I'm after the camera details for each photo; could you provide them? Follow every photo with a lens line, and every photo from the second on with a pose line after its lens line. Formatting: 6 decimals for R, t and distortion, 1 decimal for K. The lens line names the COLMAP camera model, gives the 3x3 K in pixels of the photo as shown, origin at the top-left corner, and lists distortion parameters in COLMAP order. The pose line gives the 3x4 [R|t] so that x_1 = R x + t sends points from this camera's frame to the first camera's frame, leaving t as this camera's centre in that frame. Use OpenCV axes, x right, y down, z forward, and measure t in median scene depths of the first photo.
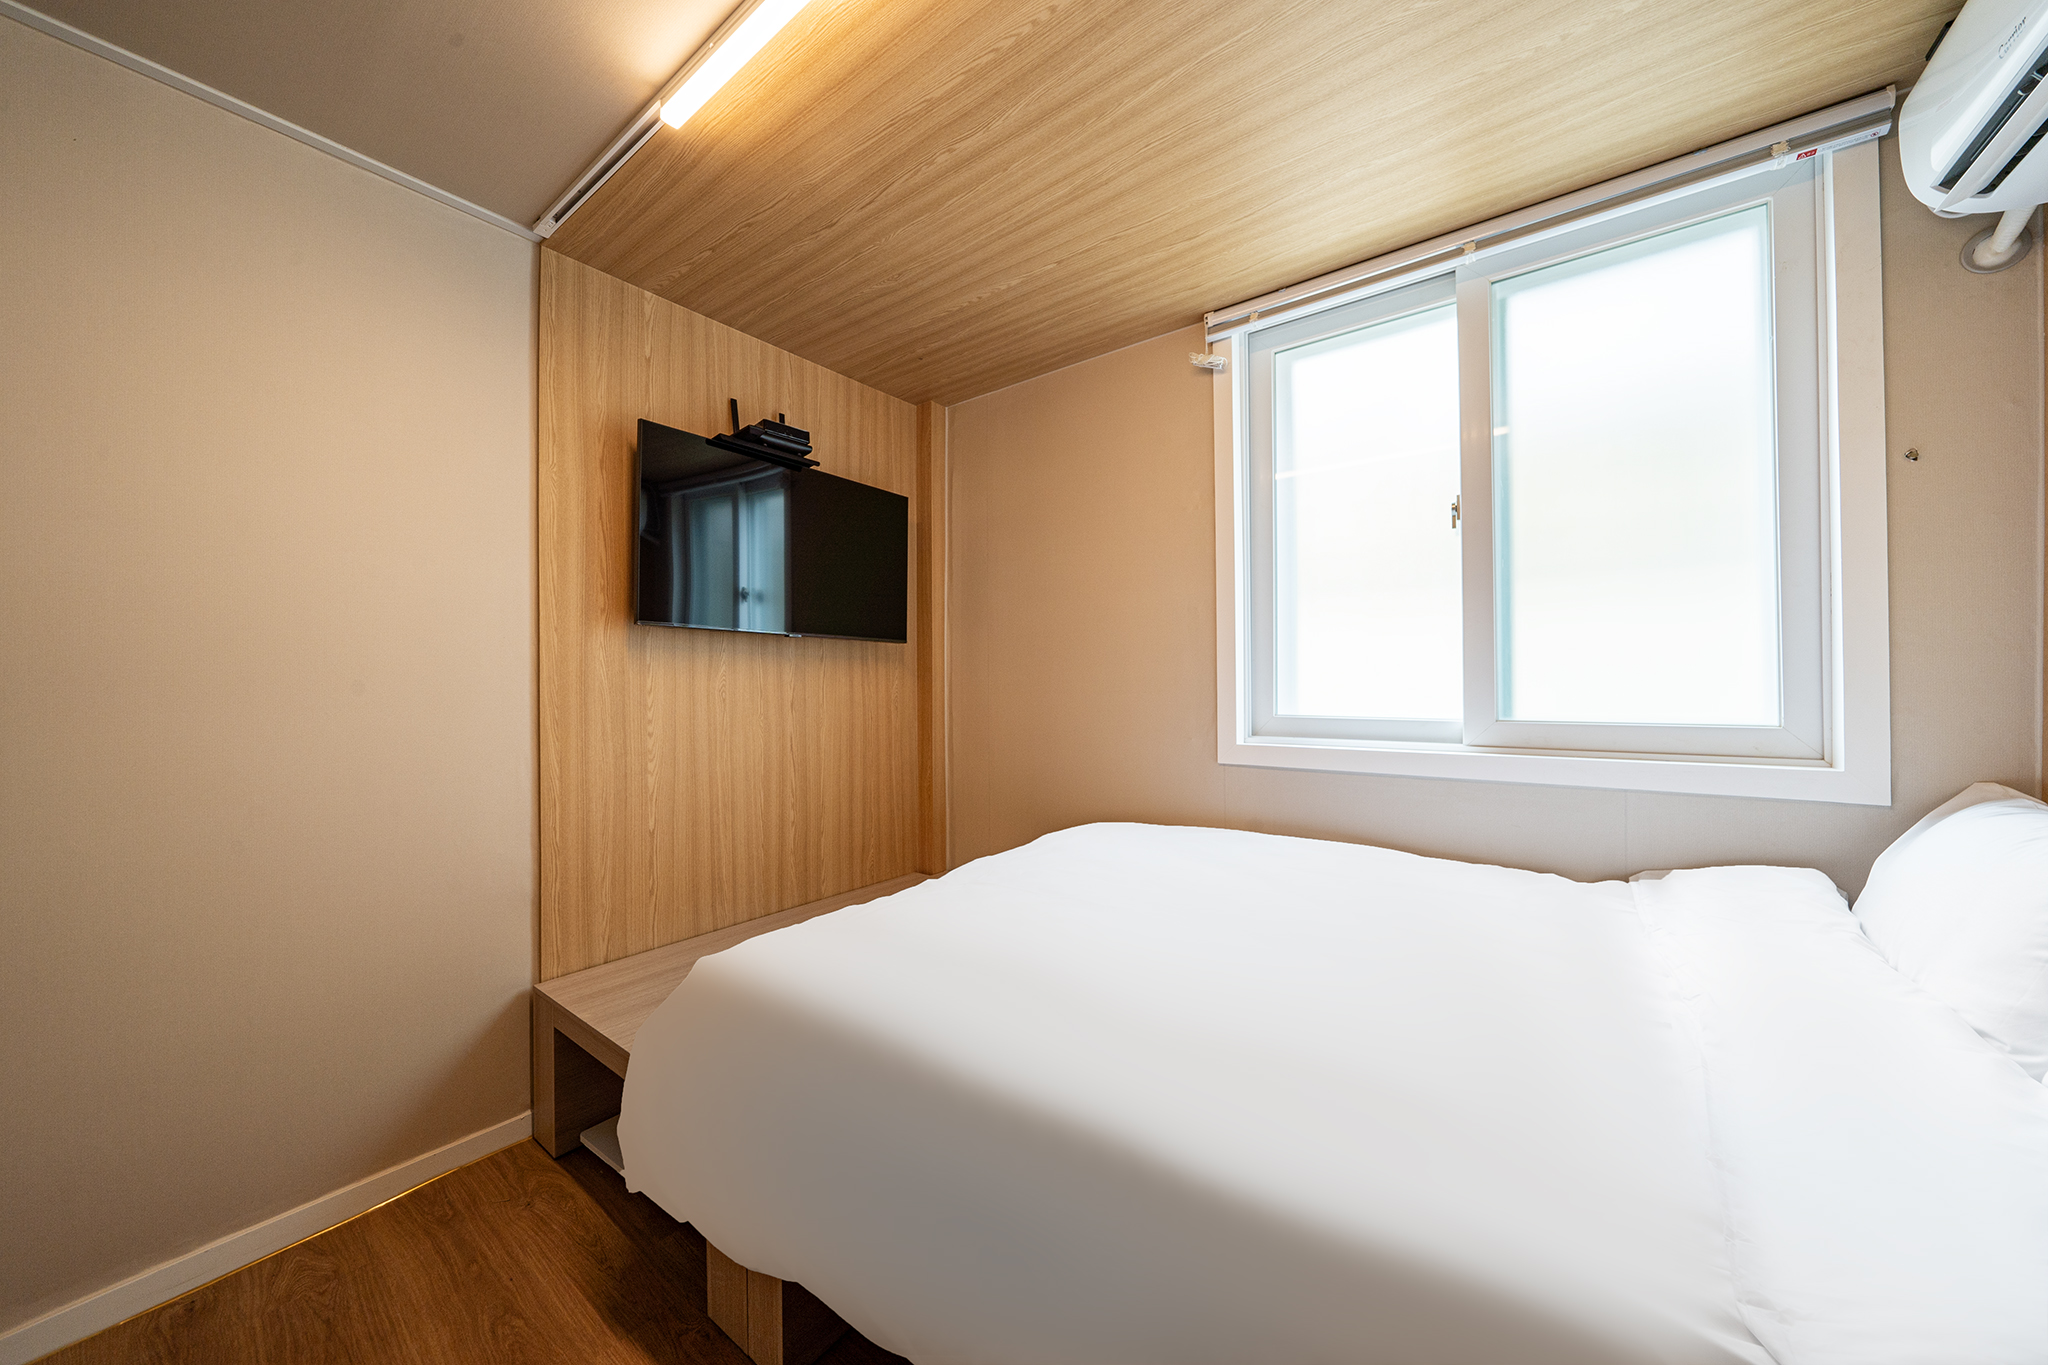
lens RADIAL K [[670.1, 0, 1024.0], [0, 670.1, 682.5], [0, 0, 1]] dist [-0.000837, -0.000231]
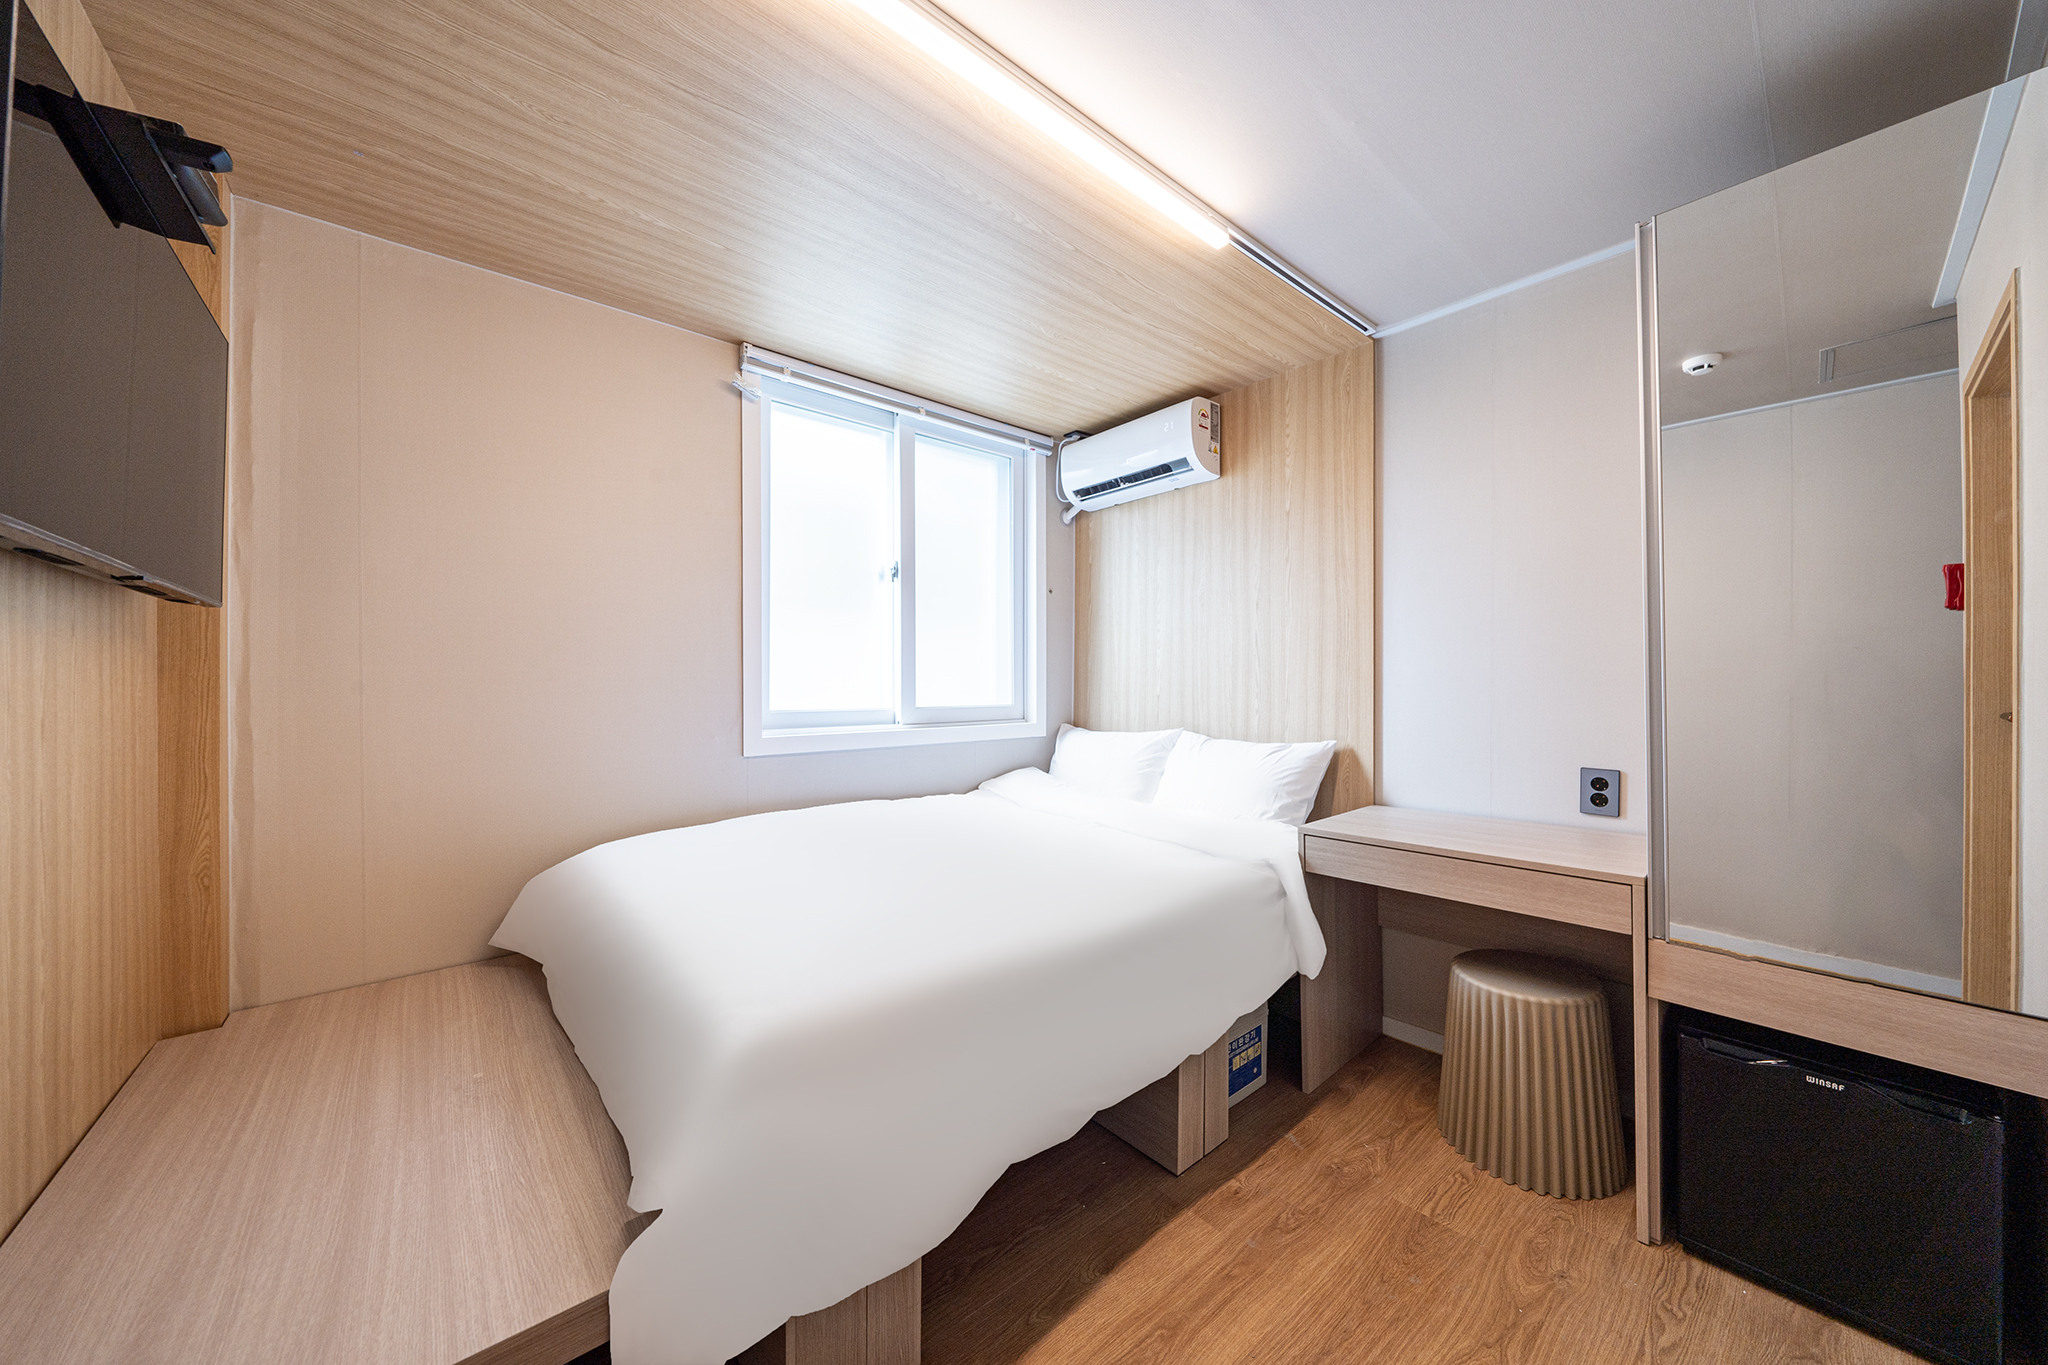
lens RADIAL K [[704.5, 0, 987.4], [0, 704.5, 682.6], [0, 0, 1]] dist [0.000035, -0.000005]
pose [[0.272817, 0.005527, 0.962050, -0.698360], [-0.004128, 0.999981, -0.004574, 0.003087], [-0.962057, -0.002724, 0.272835, 0.303952]]
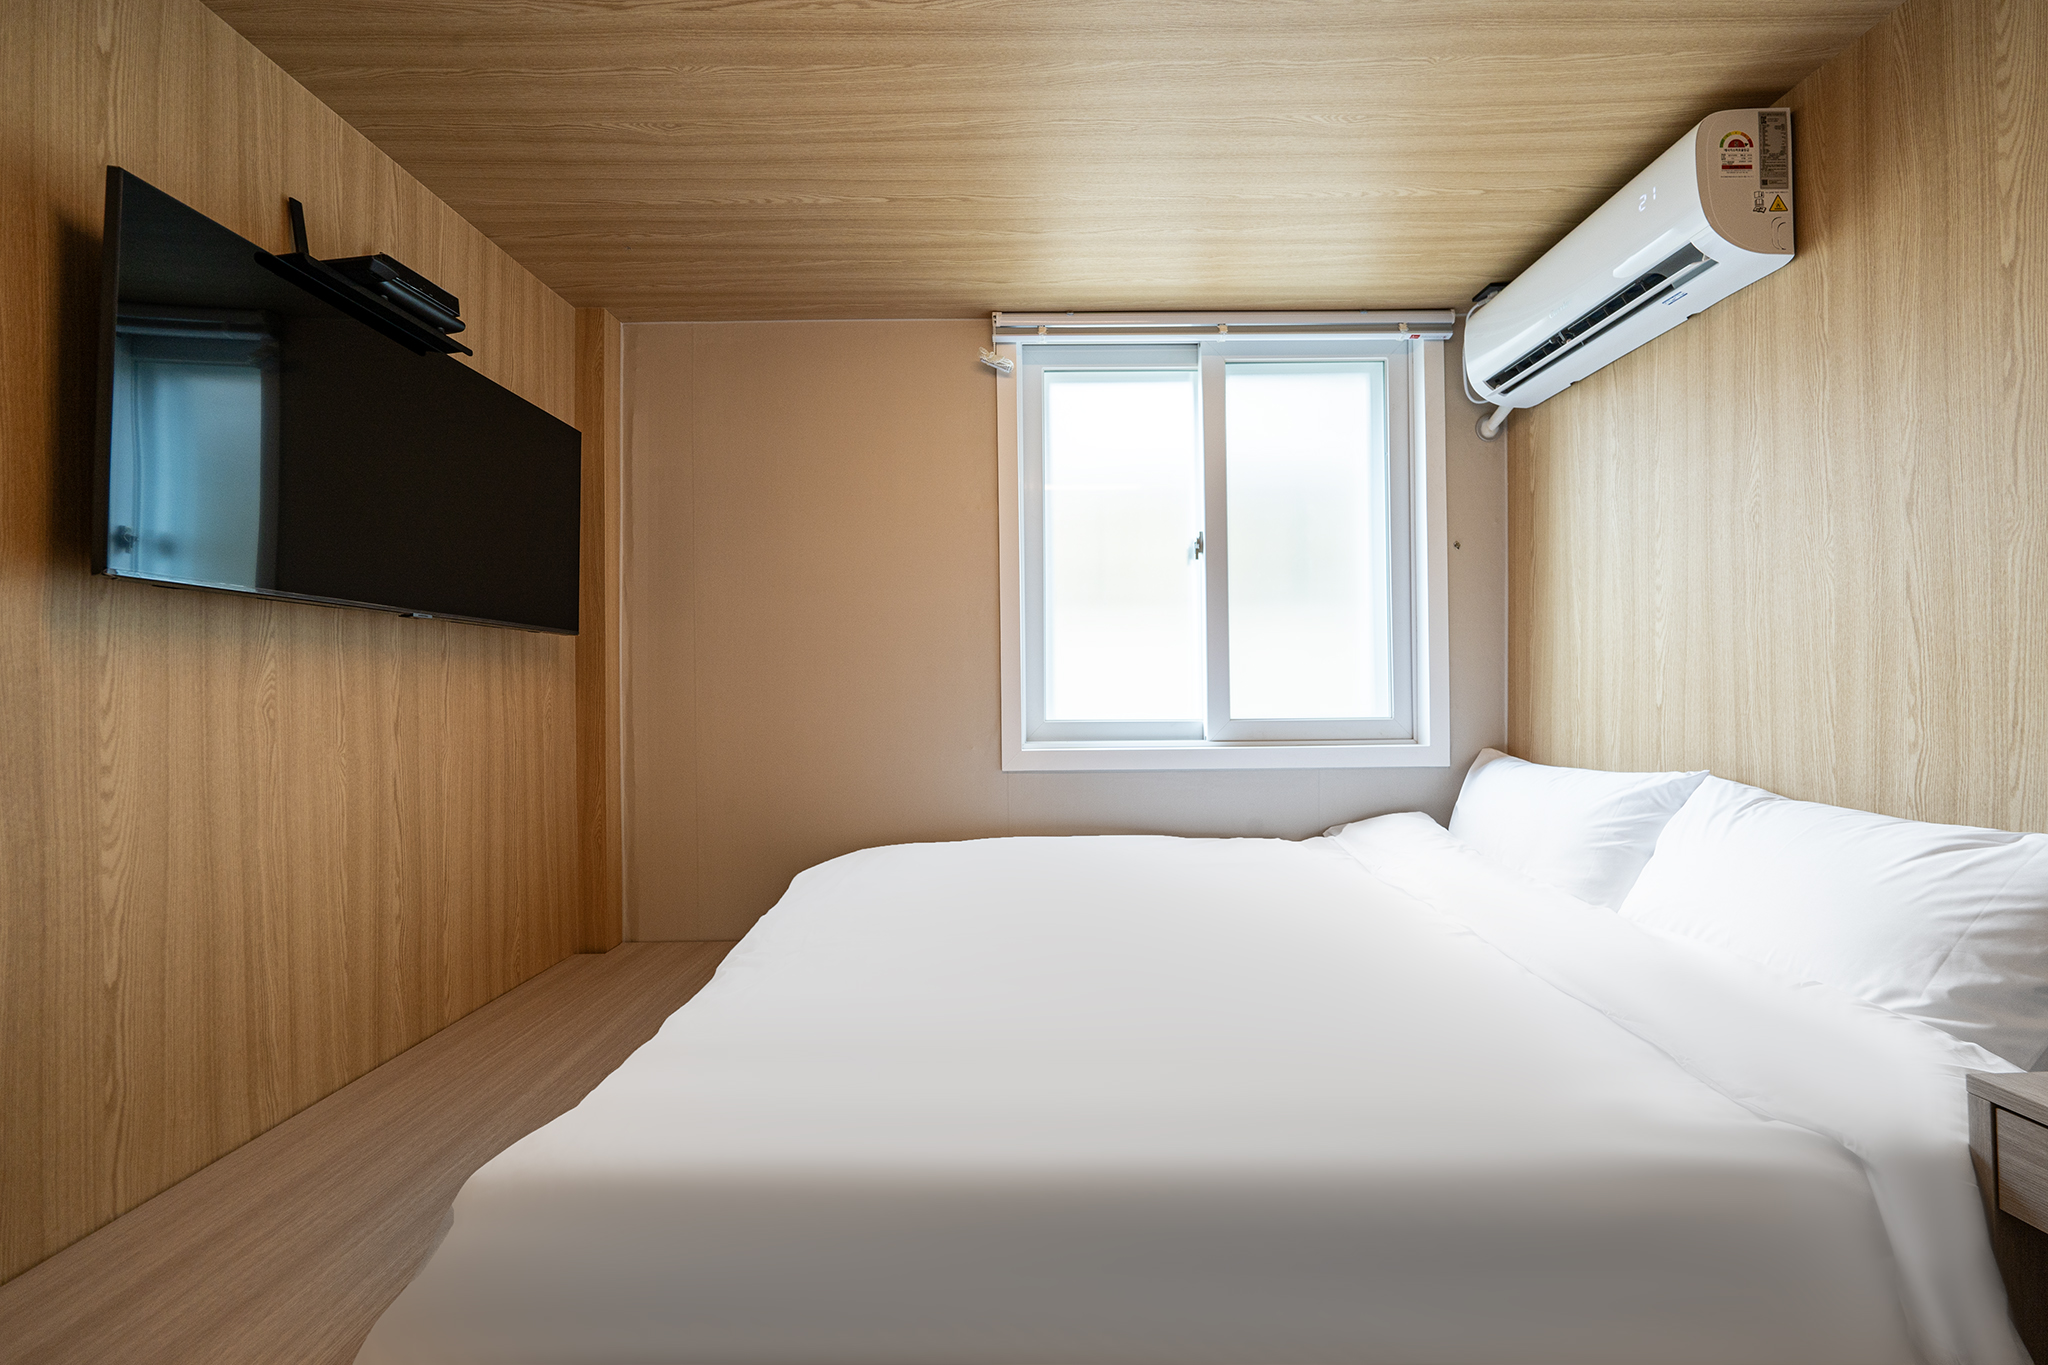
lens RADIAL K [[686.9, 0, 1013.3], [0, 686.9, 684.5], [0, 0, 1]] dist [-0.002650, -0.000244]
pose [[0.812833, 0.001218, 0.582496, -0.281175], [0.002731, 0.999979, -0.005902, -0.000755], [-0.582491, 0.006388, 0.812812, 0.169025]]
